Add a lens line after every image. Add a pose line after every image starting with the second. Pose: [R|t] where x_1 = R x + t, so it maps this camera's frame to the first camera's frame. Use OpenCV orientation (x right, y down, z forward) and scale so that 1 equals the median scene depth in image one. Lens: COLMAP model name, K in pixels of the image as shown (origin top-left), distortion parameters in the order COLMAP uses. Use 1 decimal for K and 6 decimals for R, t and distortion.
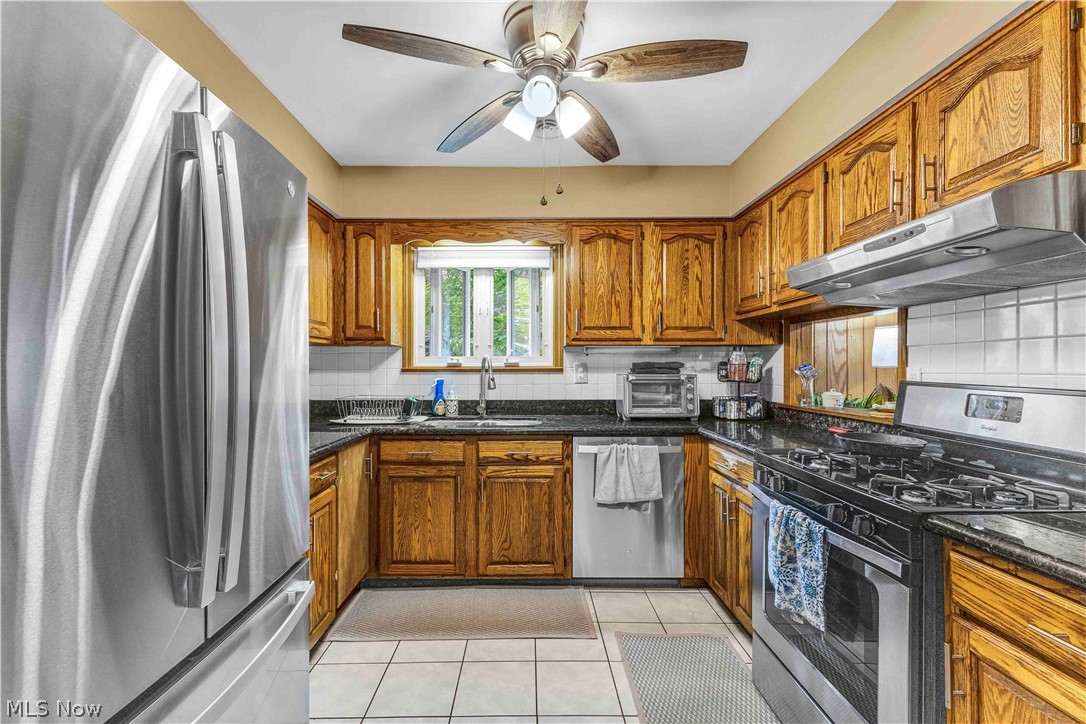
lens RADIAL K [[480.1, 0, 543.0], [0, 480.1, 362.0], [0, 0, 1]] dist [0.000804, 0.000061]
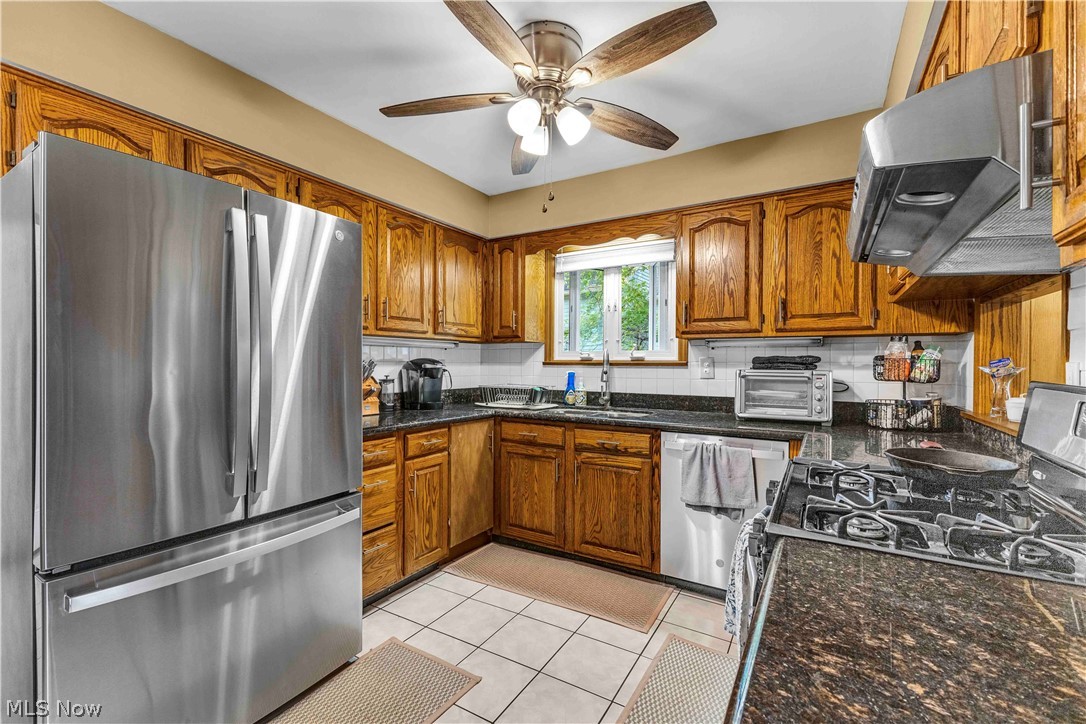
lens RADIAL K [[475.9, 0, 543.1], [0, 475.9, 359.5], [0, 0, 1]] dist [0.001614, 0.000312]
pose [[0.852007, 0.002839, -0.523523, 0.326823], [-0.001024, 0.999992, 0.003756, 0.003960], [0.523530, -0.002664, 0.852003, 0.036124]]
